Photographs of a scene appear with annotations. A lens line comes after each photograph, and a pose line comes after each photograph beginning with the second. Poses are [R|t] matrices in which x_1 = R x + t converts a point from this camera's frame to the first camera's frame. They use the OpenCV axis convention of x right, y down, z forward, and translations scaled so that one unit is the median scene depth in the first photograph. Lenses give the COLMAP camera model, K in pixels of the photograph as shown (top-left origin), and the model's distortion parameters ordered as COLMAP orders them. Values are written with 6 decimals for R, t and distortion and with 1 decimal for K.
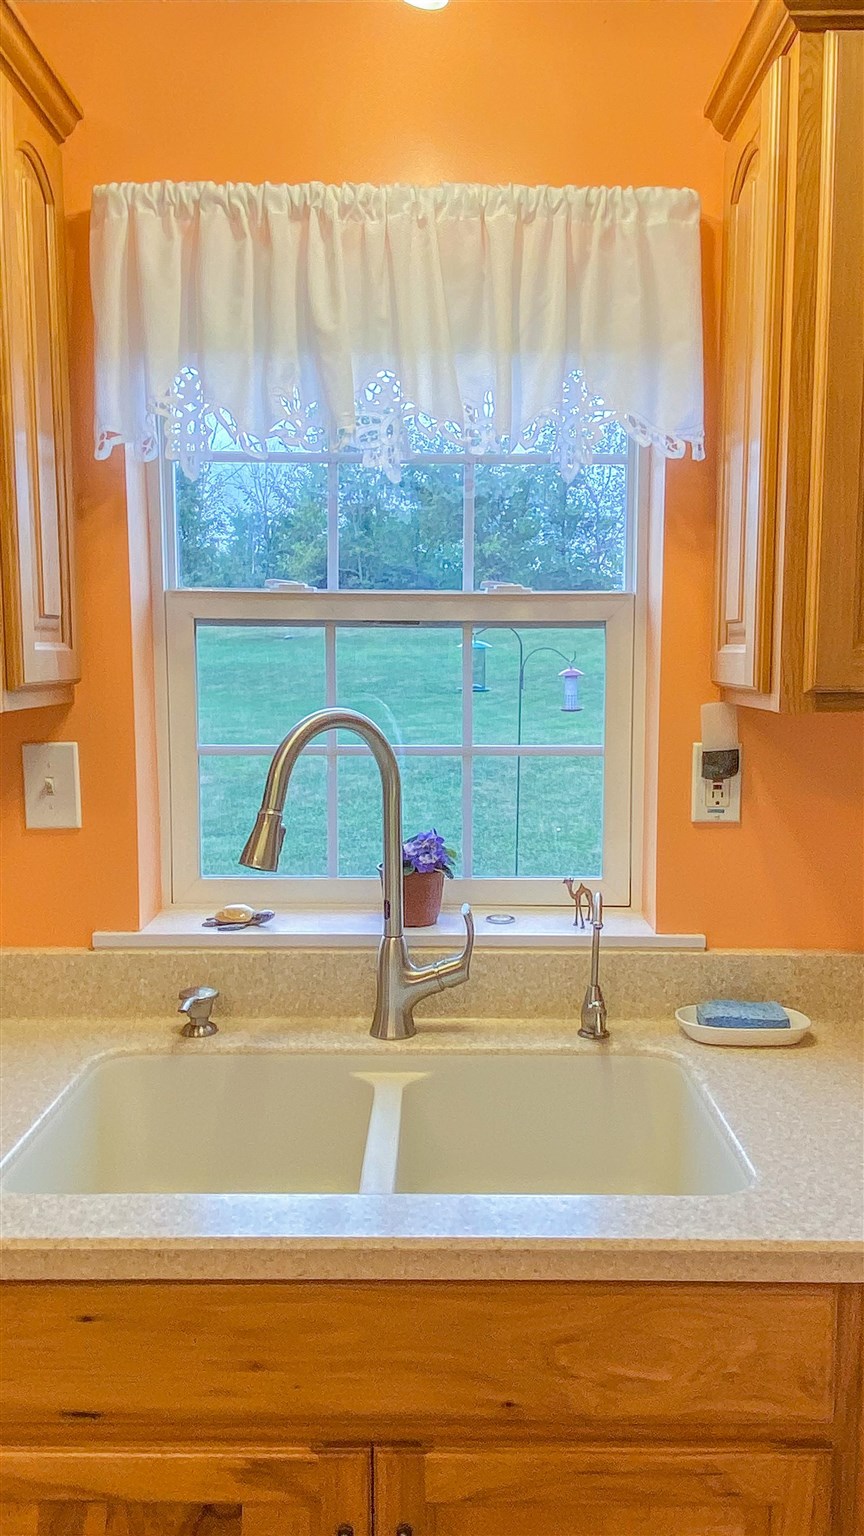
lens RADIAL K [[1134.6, 0, 431.3], [0, 1134.6, 768.5], [0, 0, 1]] dist [-0.003470, -0.001471]
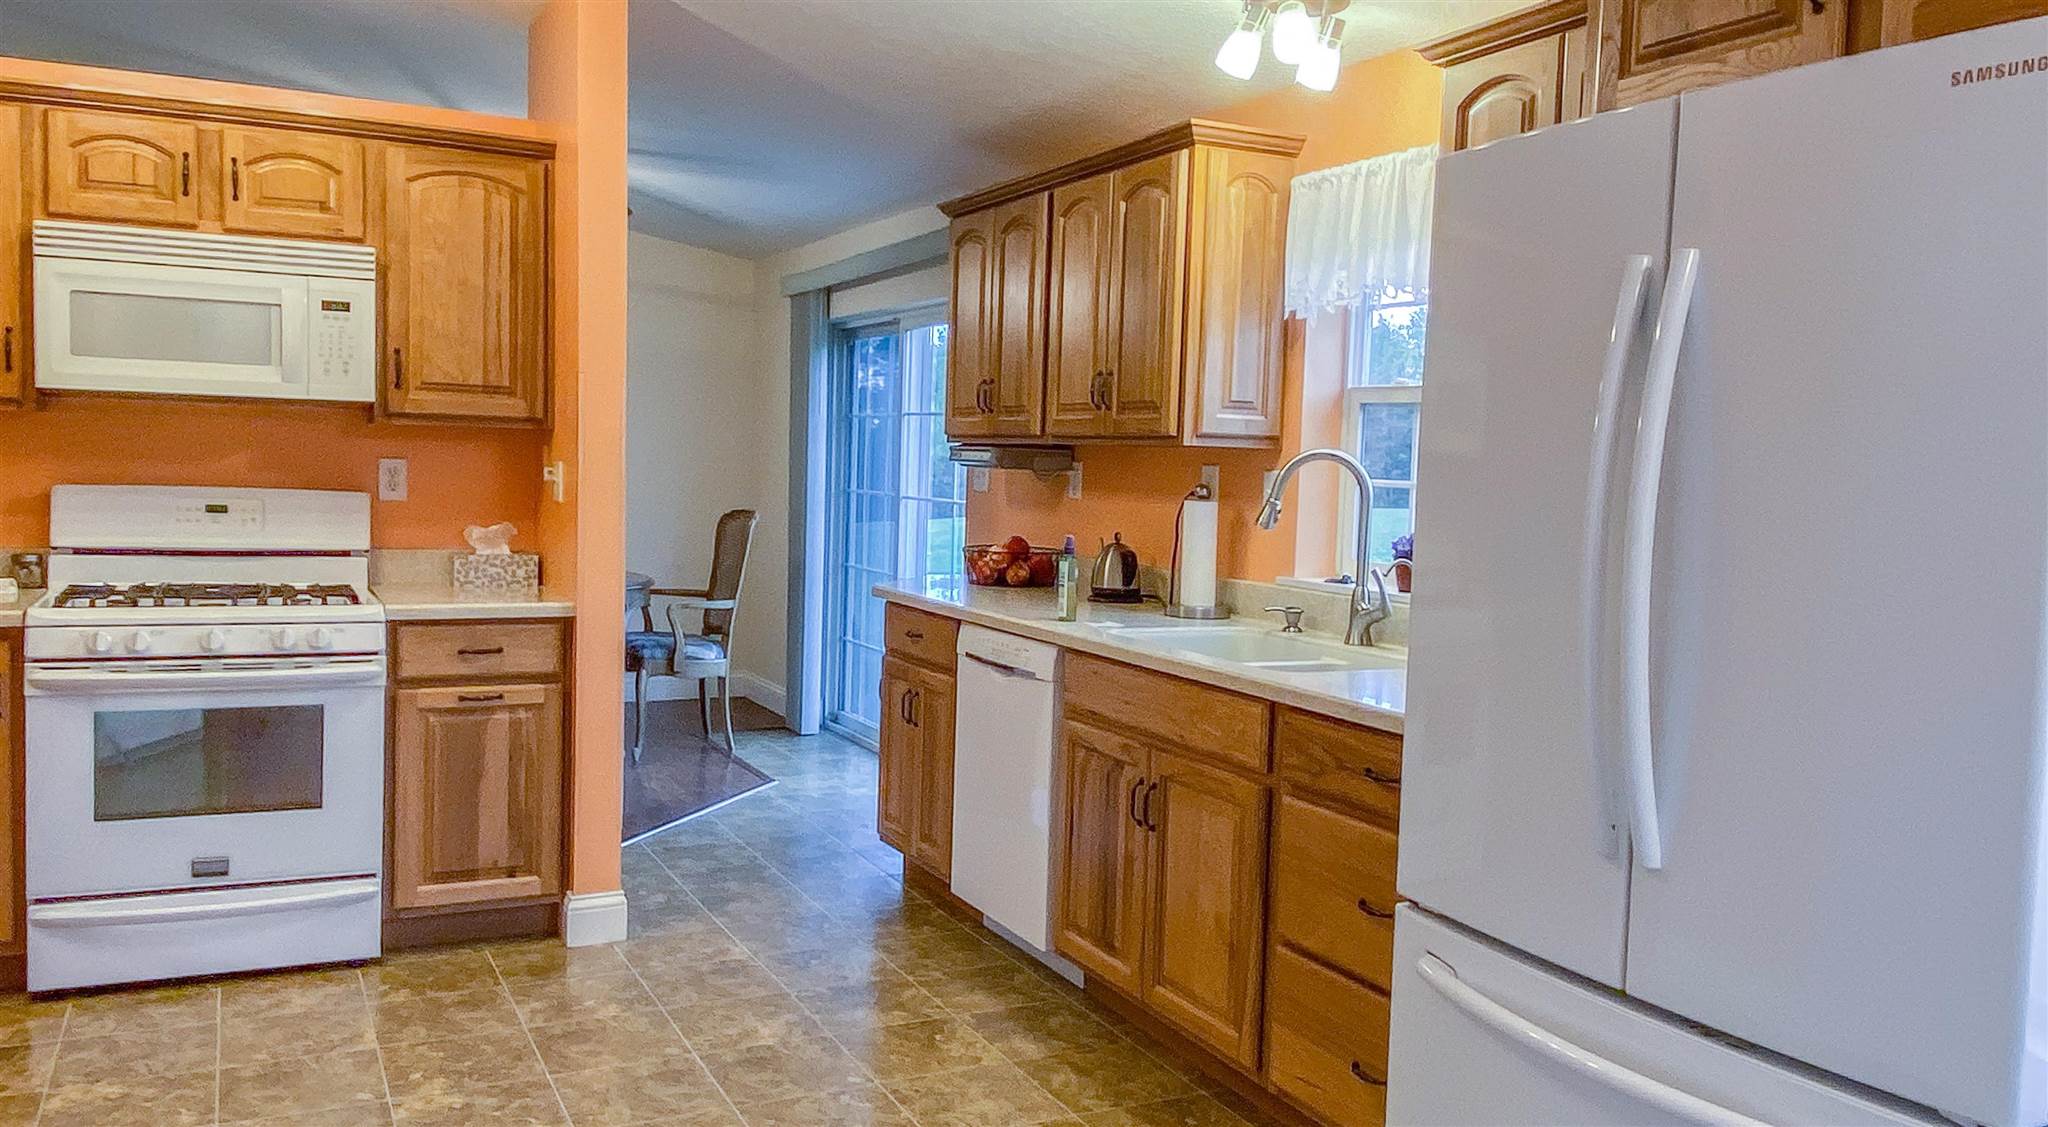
lens RADIAL K [[1571.8, 0, 1022.8], [0, 1571.8, 564.9], [0, 0, 1]] dist [0.000109, 0.000011]
pose [[0.454196, 0.075532, -0.887694, 2.761565], [-0.116032, 0.992928, 0.025118, 0.167447], [0.883313, 0.091593, 0.459748, -0.805070]]
